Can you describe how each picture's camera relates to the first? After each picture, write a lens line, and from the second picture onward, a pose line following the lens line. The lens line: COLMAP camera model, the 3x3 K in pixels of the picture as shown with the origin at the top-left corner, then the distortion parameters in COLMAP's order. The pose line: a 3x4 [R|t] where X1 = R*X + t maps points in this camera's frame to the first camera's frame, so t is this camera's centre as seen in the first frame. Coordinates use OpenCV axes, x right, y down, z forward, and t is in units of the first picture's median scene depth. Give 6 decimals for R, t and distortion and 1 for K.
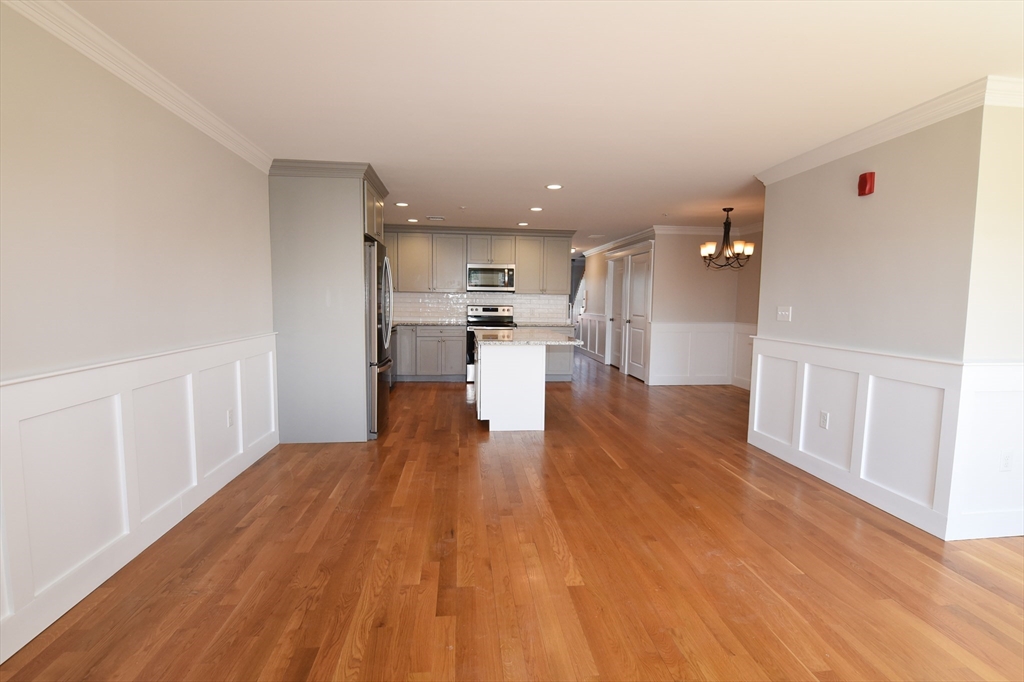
lens RADIAL K [[490.5, 0, 512.0], [0, 490.5, 341.0], [0, 0, 1]] dist [-0.016752, -0.000500]
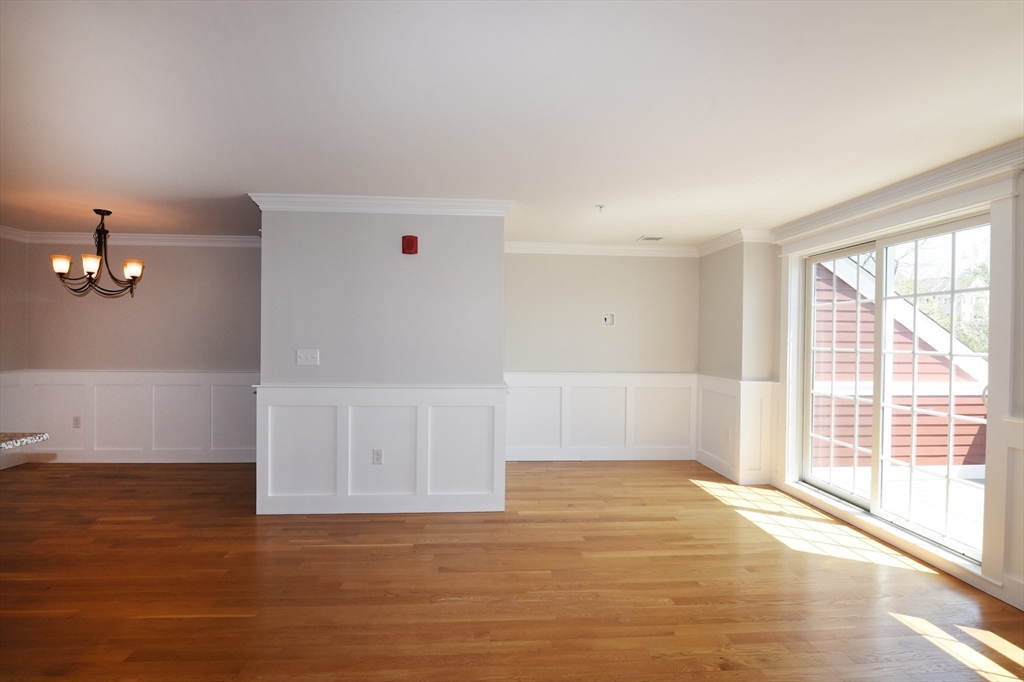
lens RADIAL K [[490.5, 0, 512.0], [0, 490.5, 341.0], [0, 0, 1]] dist [-0.016752, -0.000500]
pose [[0.032003, -0.012496, 0.999410, -0.354914], [0.072092, 0.997346, 0.010161, -0.067692], [-0.996884, 0.071724, 0.032819, 0.576085]]
